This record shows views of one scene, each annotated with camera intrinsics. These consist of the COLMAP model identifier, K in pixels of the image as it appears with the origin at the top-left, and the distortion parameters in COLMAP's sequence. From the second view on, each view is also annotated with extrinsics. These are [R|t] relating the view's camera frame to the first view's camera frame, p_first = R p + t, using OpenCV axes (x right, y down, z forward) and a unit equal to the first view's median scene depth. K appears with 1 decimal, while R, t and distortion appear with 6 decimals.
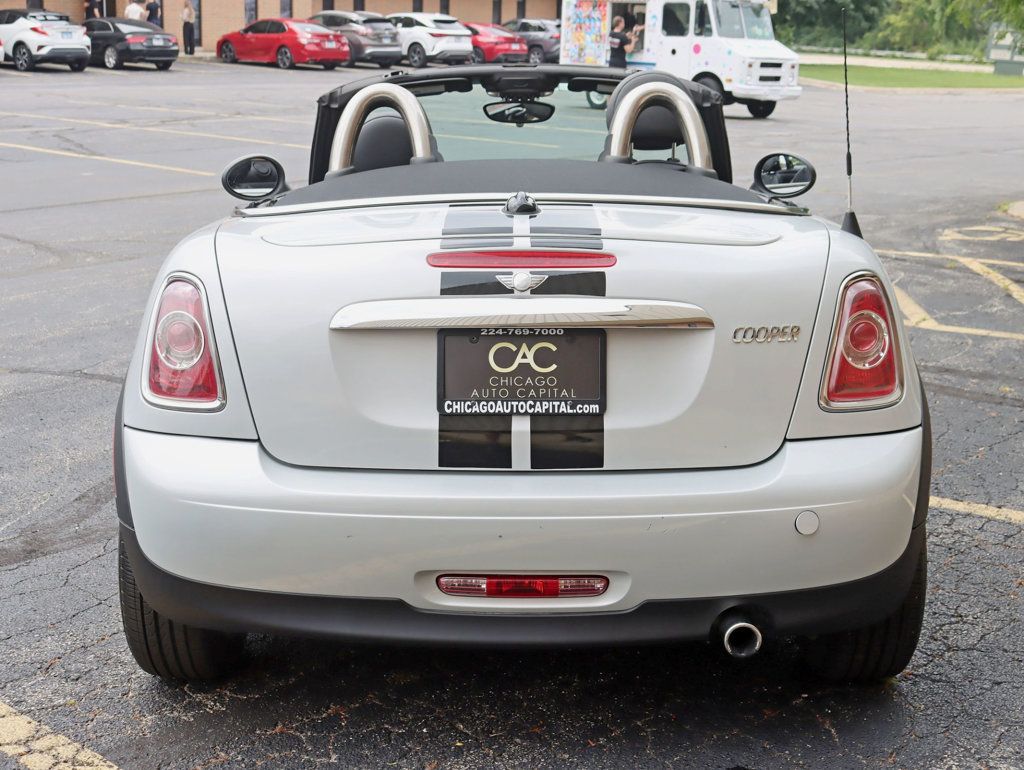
lens RADIAL K [[1350.5, 0, 511.8], [0, 1350.5, 382.3], [0, 0, 1]] dist [-0.045425, 0.000000]
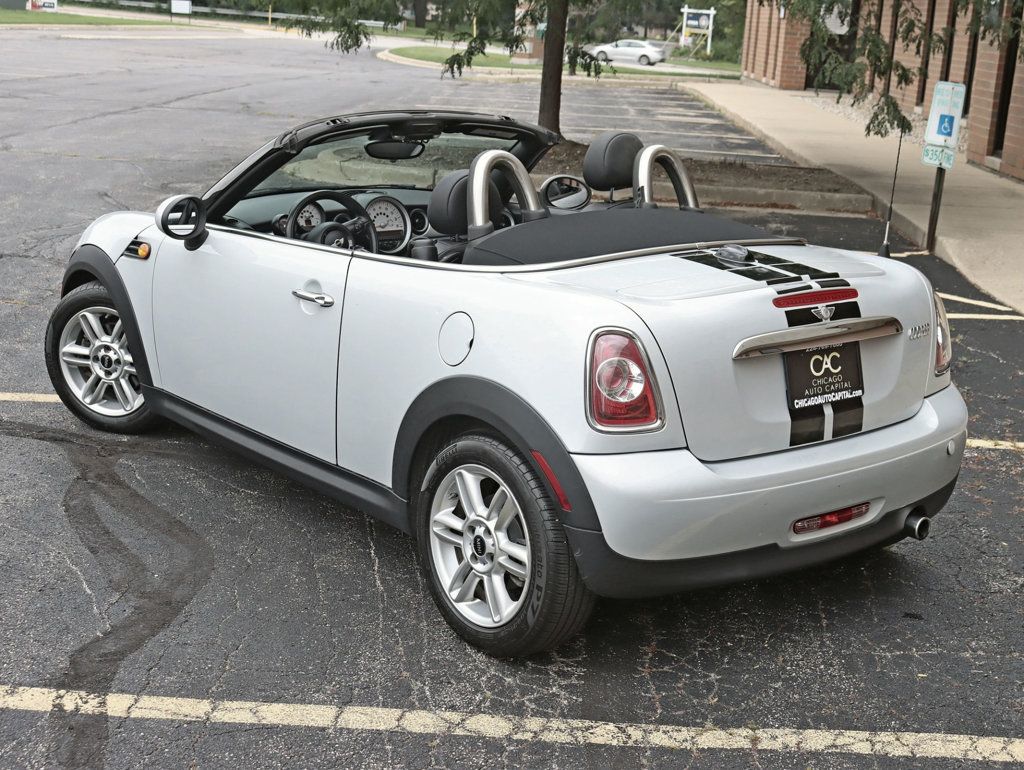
lens RADIAL K [[1397.8, 0, 511.9], [0, 1397.8, 388.6], [0, 0, 1]] dist [0.018015, 0.000000]
pose [[0.771818, -0.122182, 0.623994, -1.203570], [0.097748, 0.992498, 0.073434, -0.136556], [-0.628285, 0.004317, 0.777971, 0.032094]]
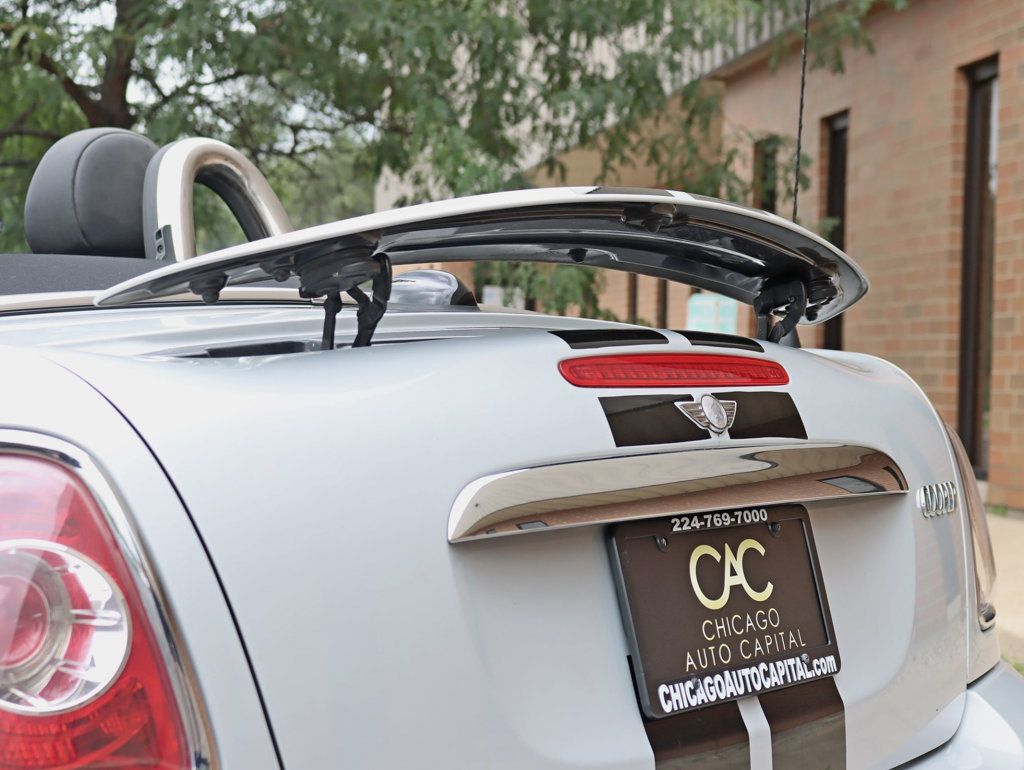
lens RADIAL K [[2014.9, 0, 512.4], [0, 2014.9, 385.4], [0, 0, 1]] dist [-0.088849, 0.000000]
pose [[0.612164, -0.005509, 0.790711, -0.587378], [0.169622, 0.977612, -0.124509, -0.008321], [-0.772323, 0.210342, 0.599394, 0.626048]]
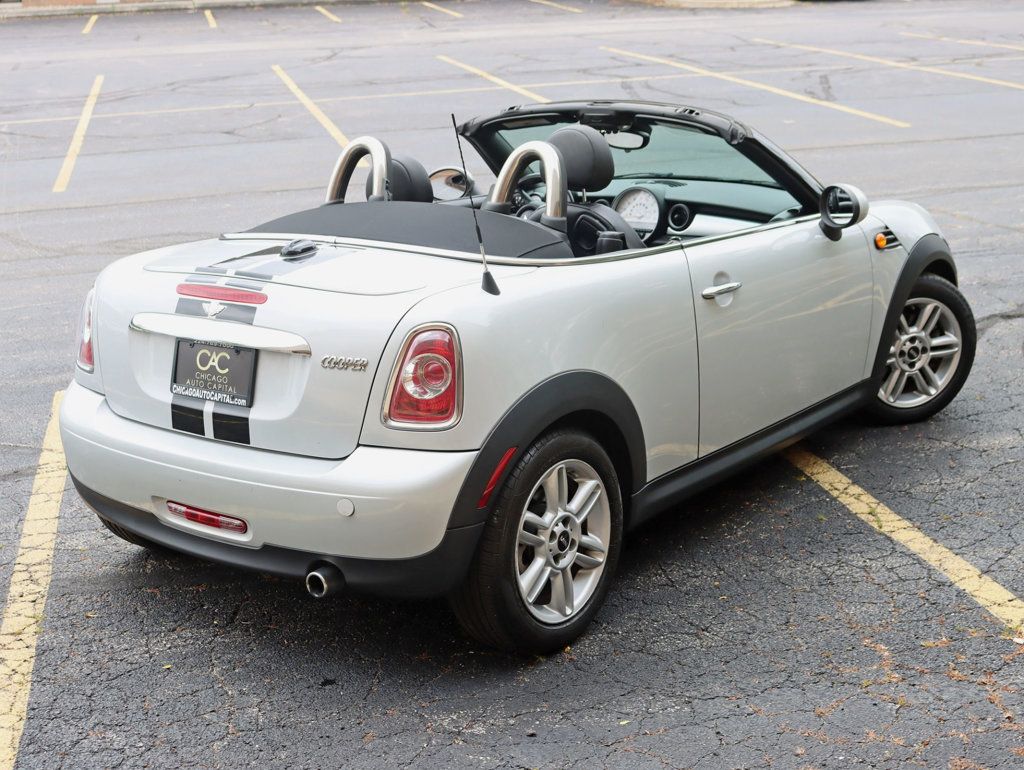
lens RADIAL K [[1383.5, 0, 513.7], [0, 1383.5, 384.8], [0, 0, 1]] dist [-0.013733, 0.000000]
pose [[0.819442, 0.120497, -0.560353, 1.102187], [-0.093324, 0.992655, 0.076984, -0.137031], [0.565514, -0.010790, 0.824668, -0.038588]]
